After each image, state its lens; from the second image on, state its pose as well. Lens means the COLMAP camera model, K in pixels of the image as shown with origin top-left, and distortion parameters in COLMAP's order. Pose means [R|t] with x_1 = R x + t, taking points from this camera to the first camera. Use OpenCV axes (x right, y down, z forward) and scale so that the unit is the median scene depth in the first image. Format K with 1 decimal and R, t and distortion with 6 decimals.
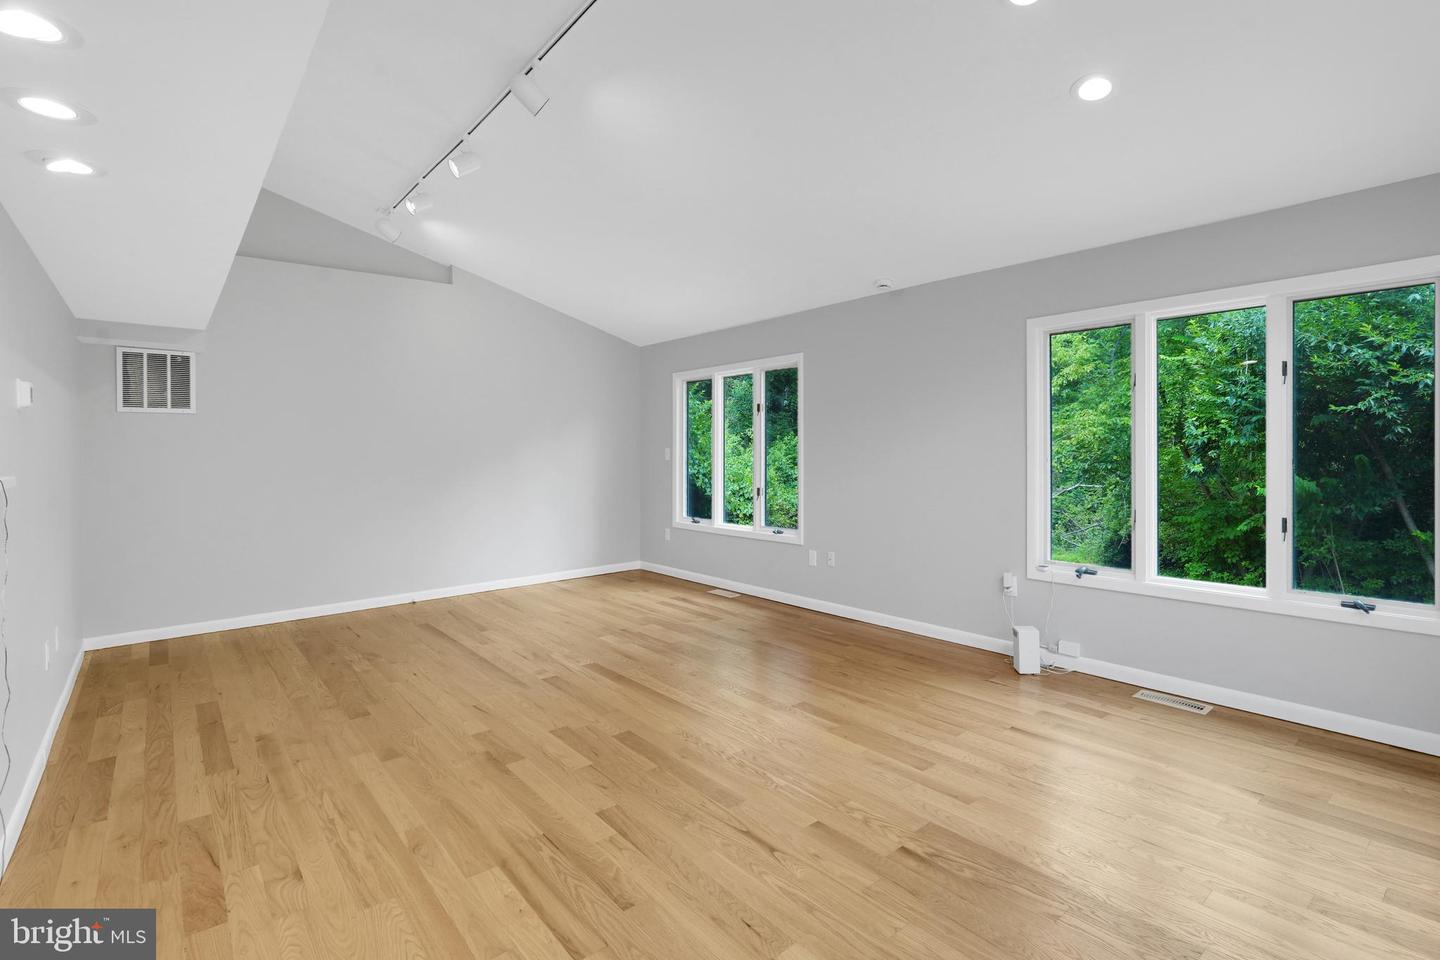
lens RADIAL K [[712.3, 0, 713.0], [0, 712.3, 457.2], [0, 0, 1]] dist [-0.001804, 0.000031]
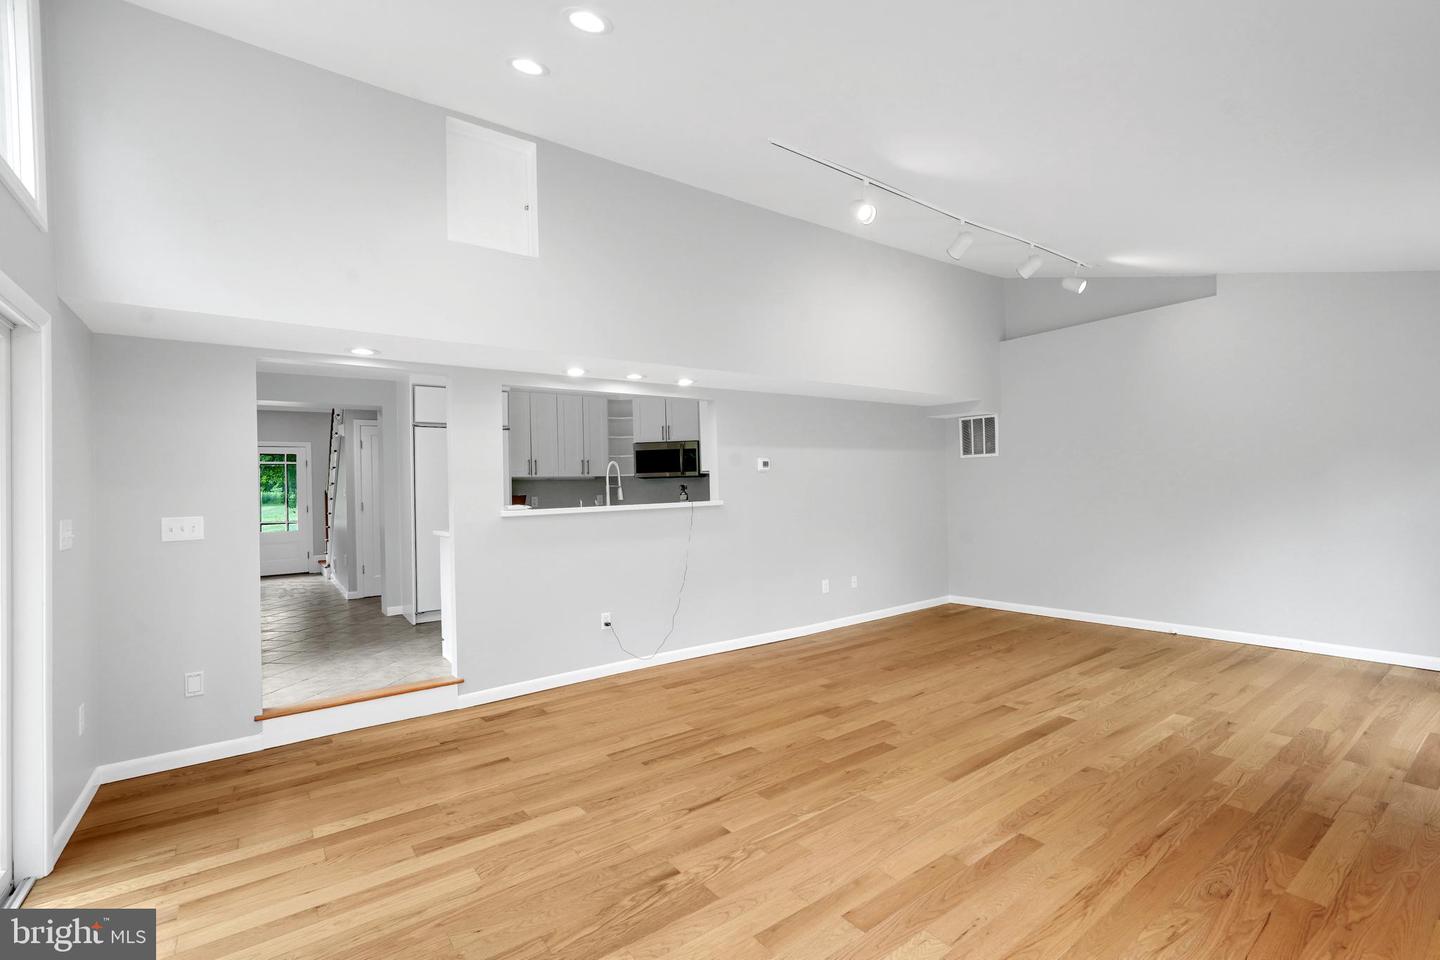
lens RADIAL K [[596.5, 0, 711.2], [0, 596.5, 481.4], [0, 0, 1]] dist [0.000585, 0.000048]
pose [[-0.051909, -0.004535, -0.998642, 0.741158], [0.016169, 0.999855, -0.005381, -0.019722], [0.998521, -0.016427, -0.051828, 0.707214]]
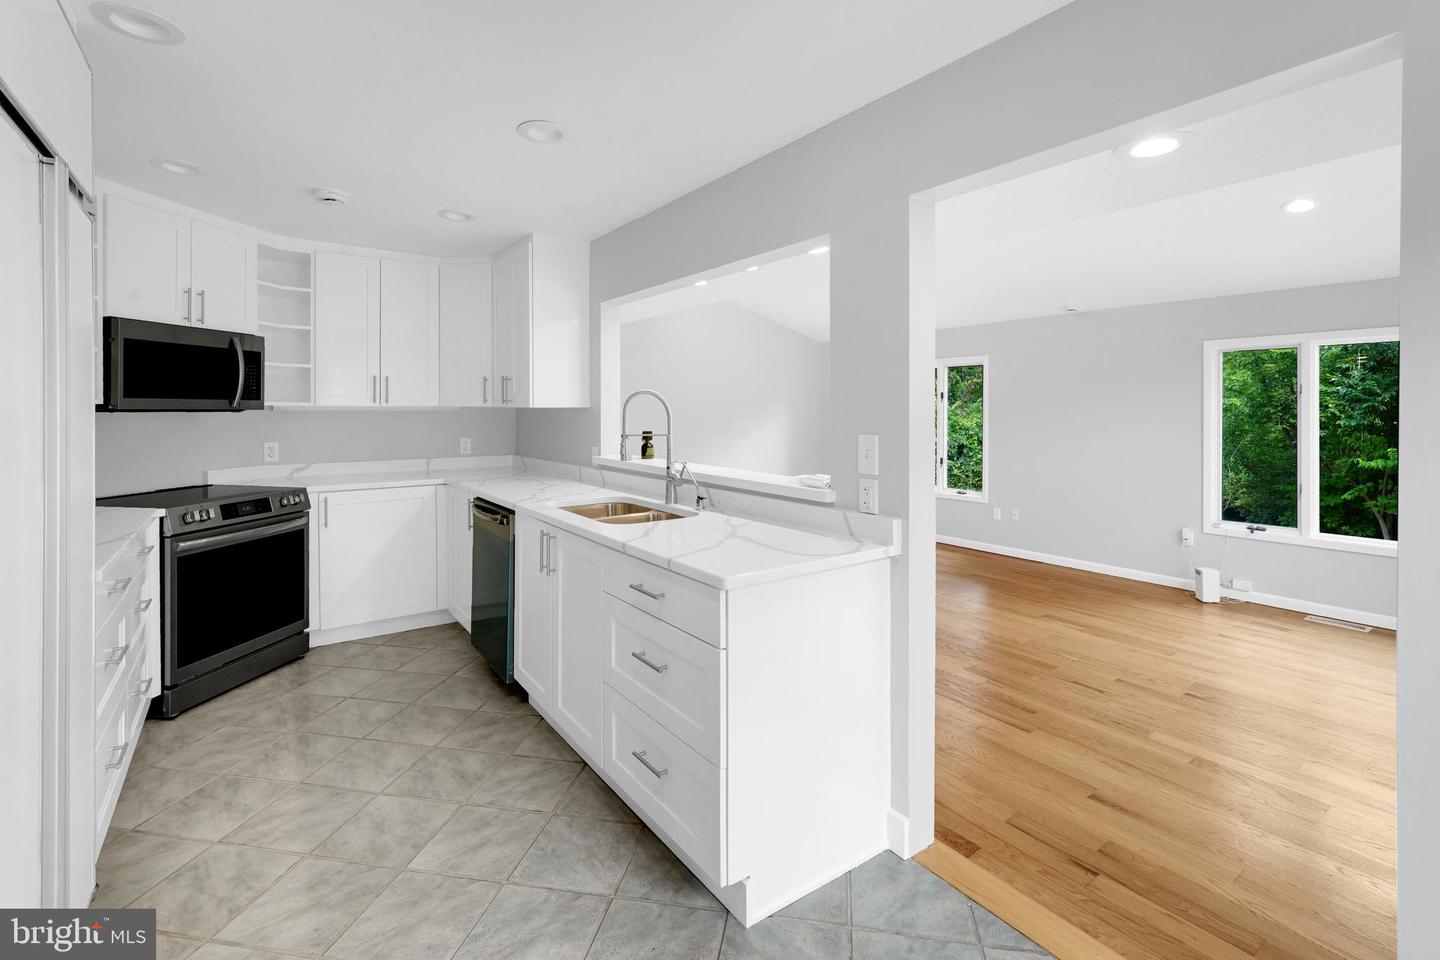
lens RADIAL K [[665.2, 0, 676.2], [0, 665.2, 409.9], [0, 0, 1]] dist [0.001364, 0.000353]
pose [[0.994179, 0.008889, -0.107378, -0.468954], [-0.009853, 0.999916, -0.008450, -0.047314], [0.107294, 0.009459, 0.994182, -0.408928]]
